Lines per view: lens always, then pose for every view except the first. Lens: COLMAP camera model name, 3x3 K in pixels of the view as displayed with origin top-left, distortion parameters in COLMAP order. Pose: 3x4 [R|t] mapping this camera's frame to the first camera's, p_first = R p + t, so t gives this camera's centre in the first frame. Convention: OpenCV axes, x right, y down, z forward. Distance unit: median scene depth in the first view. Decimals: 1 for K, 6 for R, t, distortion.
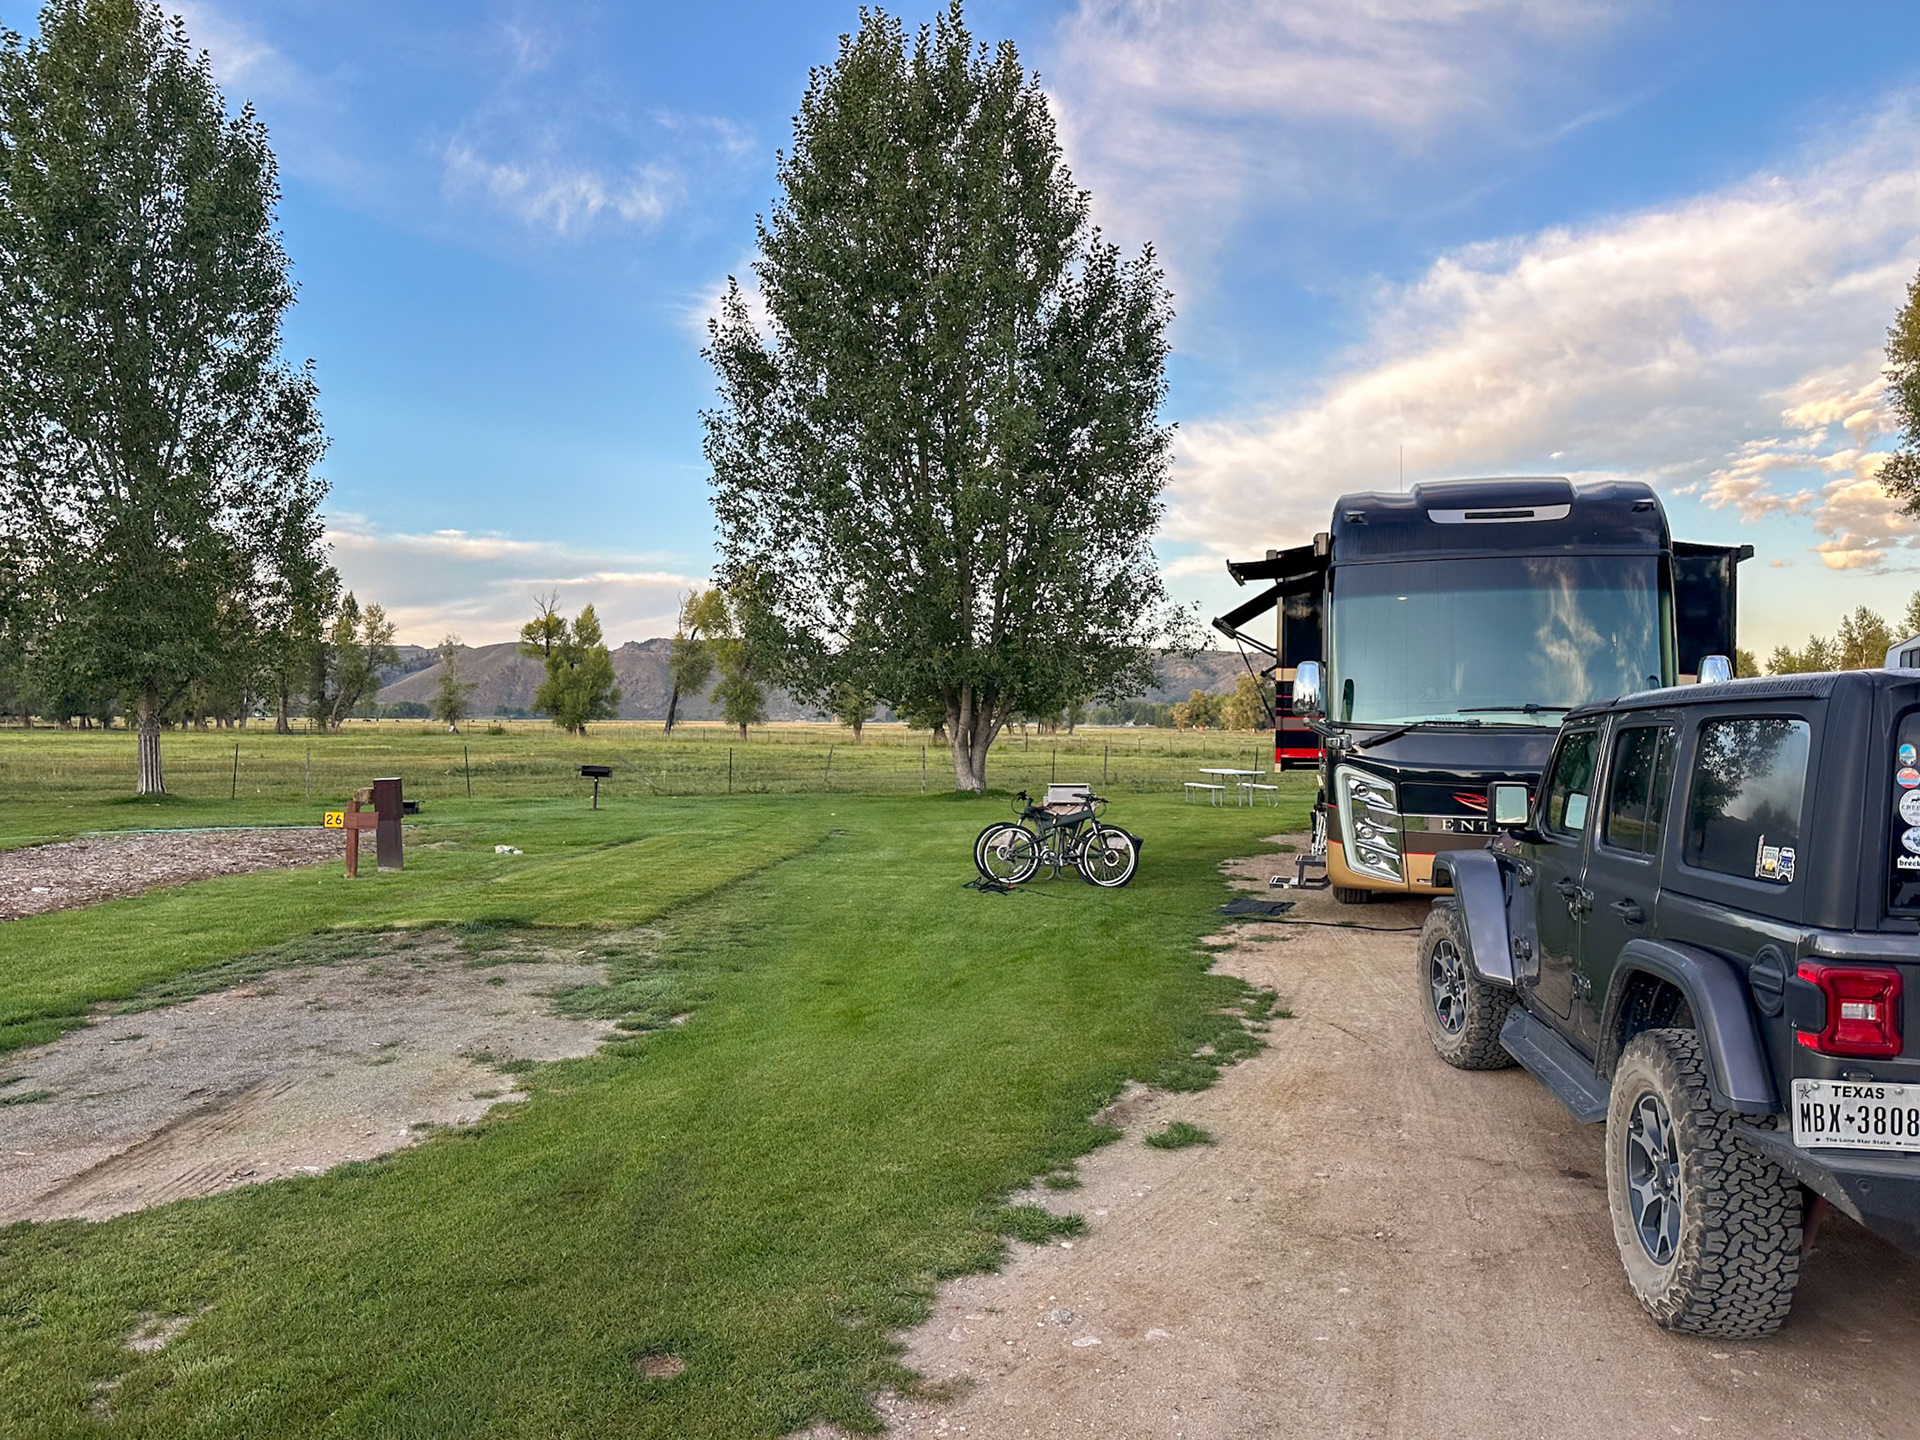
lens RADIAL K [[1482.5, 0, 960.0], [0, 1482.5, 720.0], [0, 0, 1]] dist [0.005326, 0.000596]
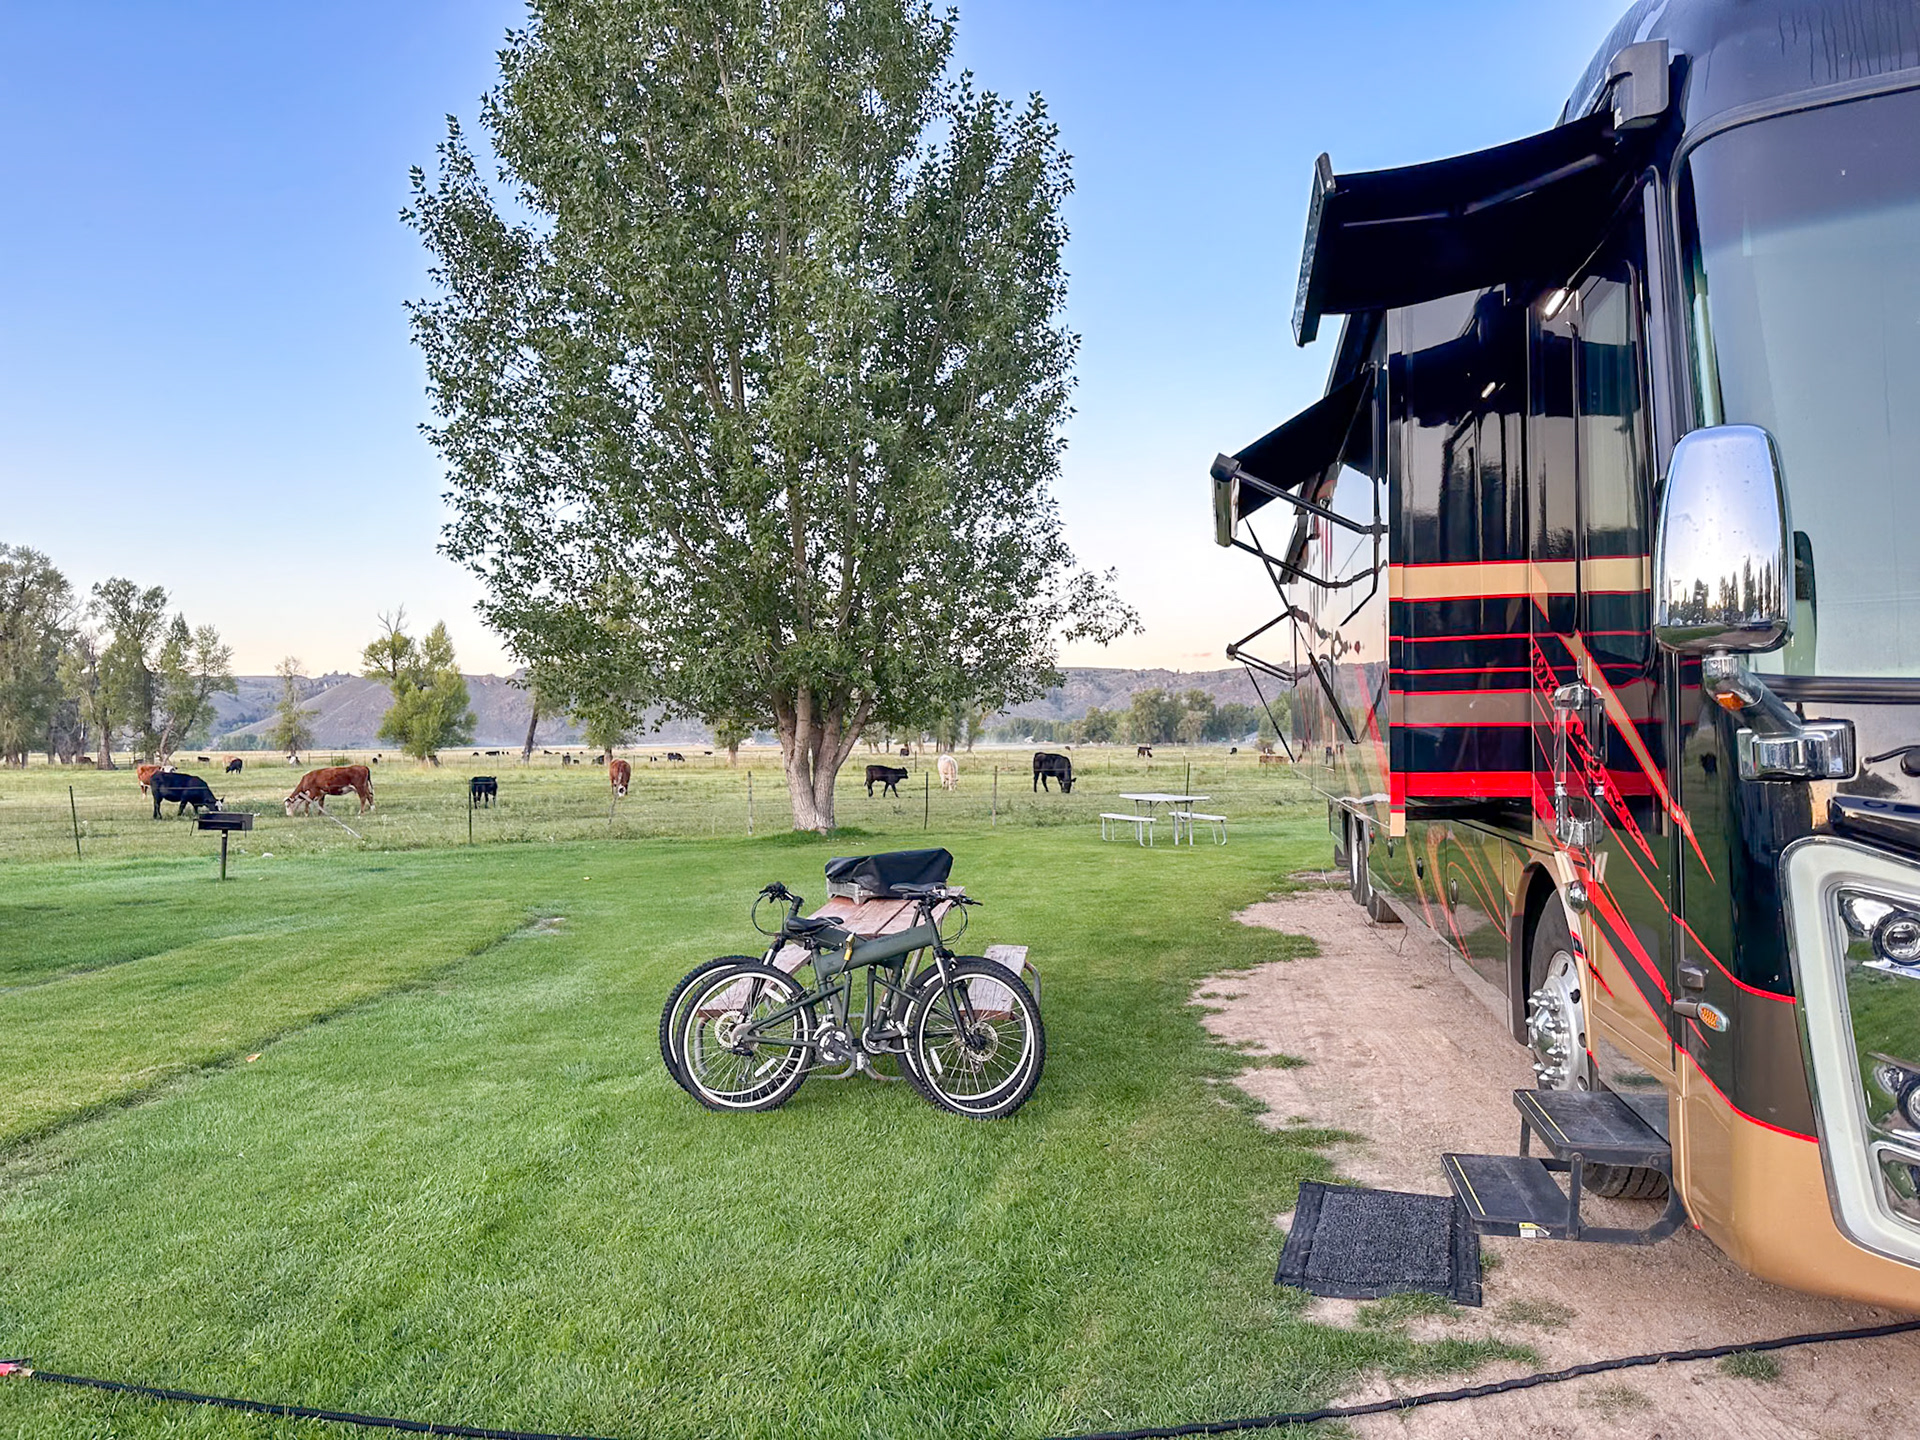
lens RADIAL K [[1333.8, 0, 960.0], [0, 1333.8, 720.0], [0, 0, 1]] dist [-0.034325, -0.000835]
pose [[0.997856, -0.020214, 0.062242, 0.038877], [0.021169, 0.999668, -0.014722, 0.003840], [-0.061924, 0.016008, 0.997953, 0.325689]]
